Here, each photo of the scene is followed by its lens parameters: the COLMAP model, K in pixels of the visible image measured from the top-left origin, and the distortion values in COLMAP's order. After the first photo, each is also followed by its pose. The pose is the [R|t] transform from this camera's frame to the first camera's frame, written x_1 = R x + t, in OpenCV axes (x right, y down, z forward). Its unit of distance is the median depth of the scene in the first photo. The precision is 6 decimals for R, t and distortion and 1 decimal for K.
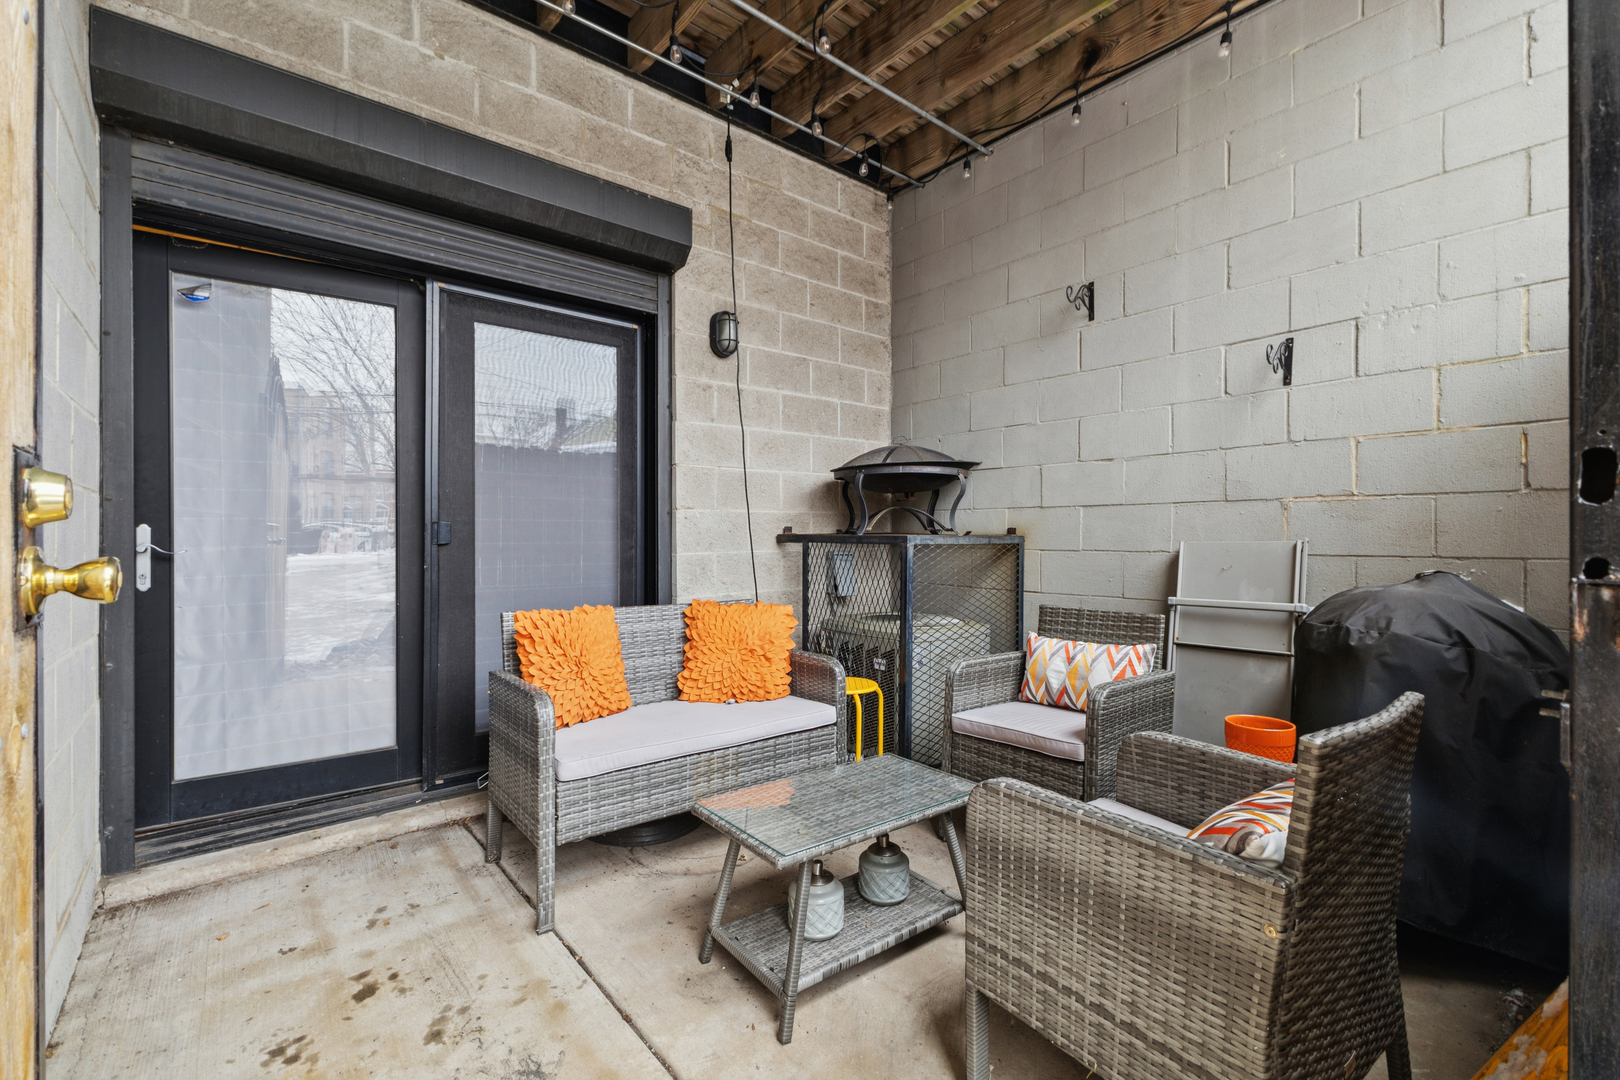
lens RADIAL K [[671.8, 0, 810.0], [0, 671.8, 540.0], [0, 0, 1]] dist [0.002169, 0.000165]
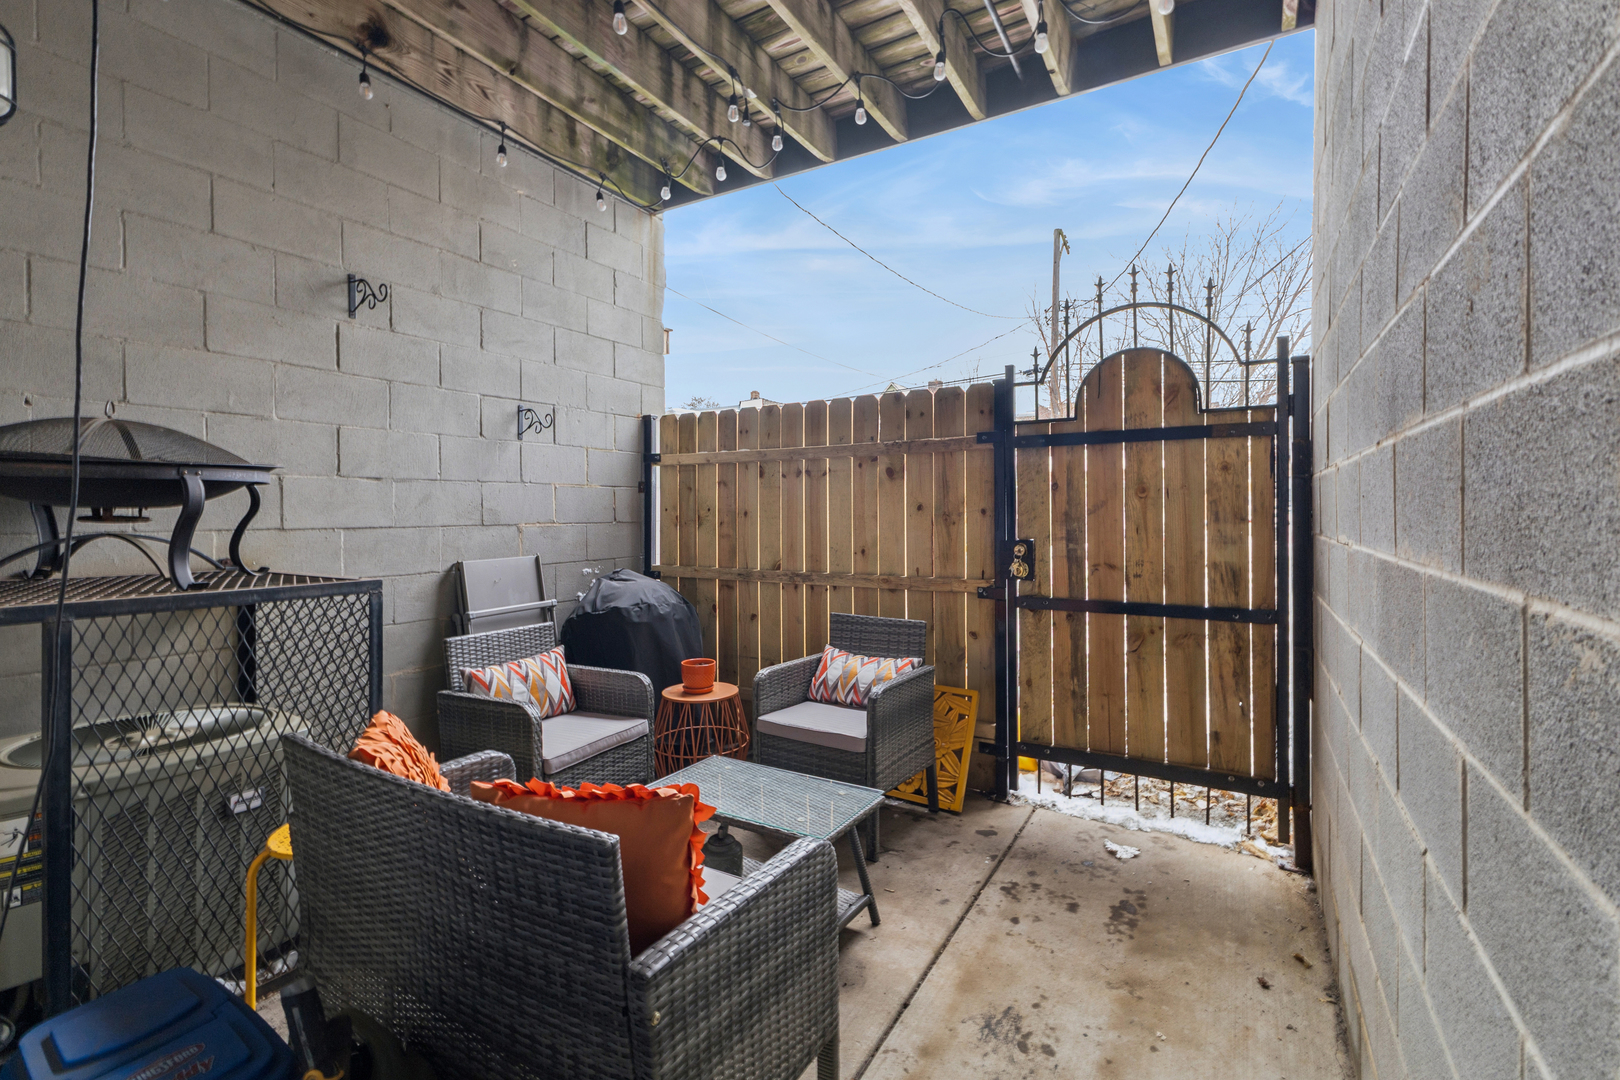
lens RADIAL K [[700.7, 0, 809.4], [0, 700.7, 520.9], [0, 0, 1]] dist [0.024127, 0.000329]
pose [[-0.303945, -0.010157, 0.952636, -0.781927], [0.010967, 0.999840, 0.014159, -0.080328], [-0.952627, 0.014751, -0.303785, 0.860758]]
